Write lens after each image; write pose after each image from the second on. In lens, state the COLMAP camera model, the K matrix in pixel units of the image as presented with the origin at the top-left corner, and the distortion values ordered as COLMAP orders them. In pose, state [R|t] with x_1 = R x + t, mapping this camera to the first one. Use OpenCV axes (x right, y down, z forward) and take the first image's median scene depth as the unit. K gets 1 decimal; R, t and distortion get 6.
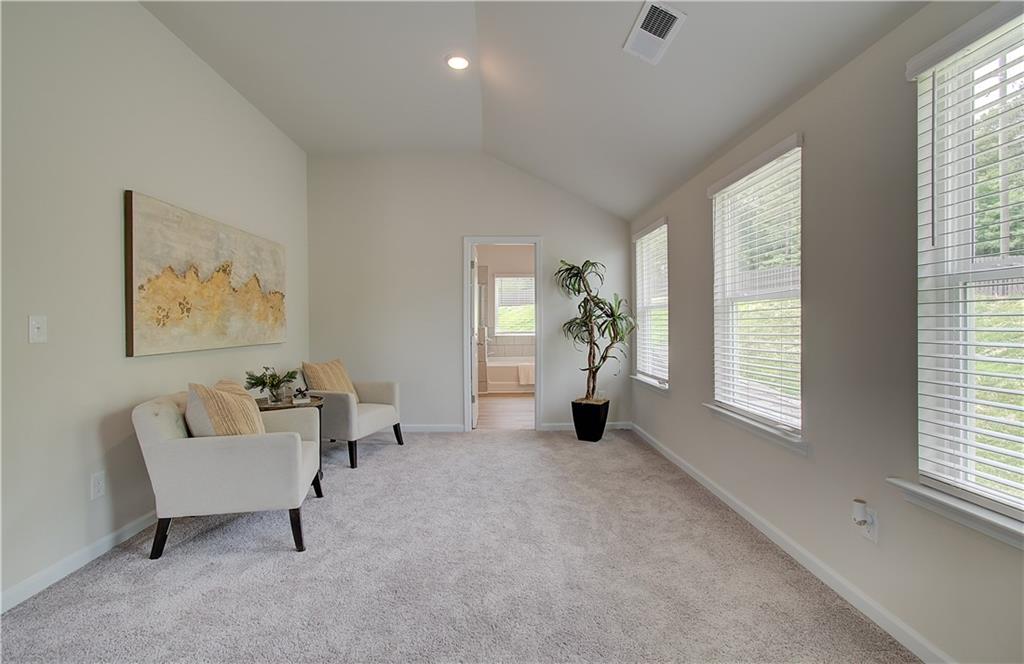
lens RADIAL K [[468.0, 0, 516.7], [0, 468.0, 330.8], [0, 0, 1]] dist [-0.001413, 0.023960]
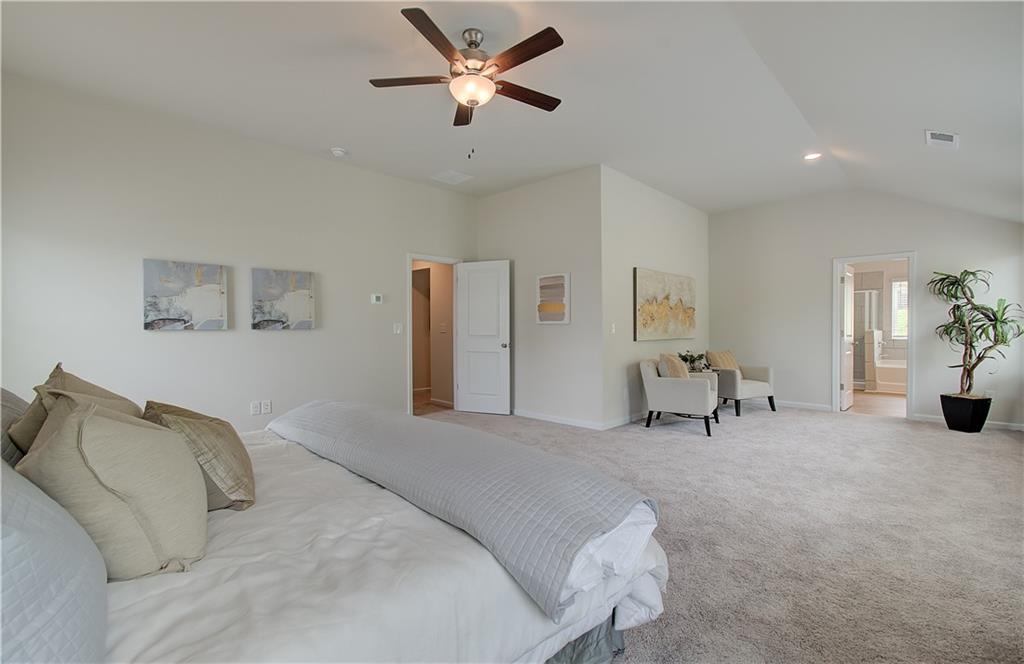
lens RADIAL K [[451.8, 0, 509.5], [0, 451.8, 332.3], [0, 0, 1]] dist [-0.001806, 0.013389]
pose [[0.685180, 0.010345, -0.728300, 0.212666], [-0.014590, 0.999893, 0.000477, 0.013170], [0.728227, 0.010299, 0.685258, -0.563278]]
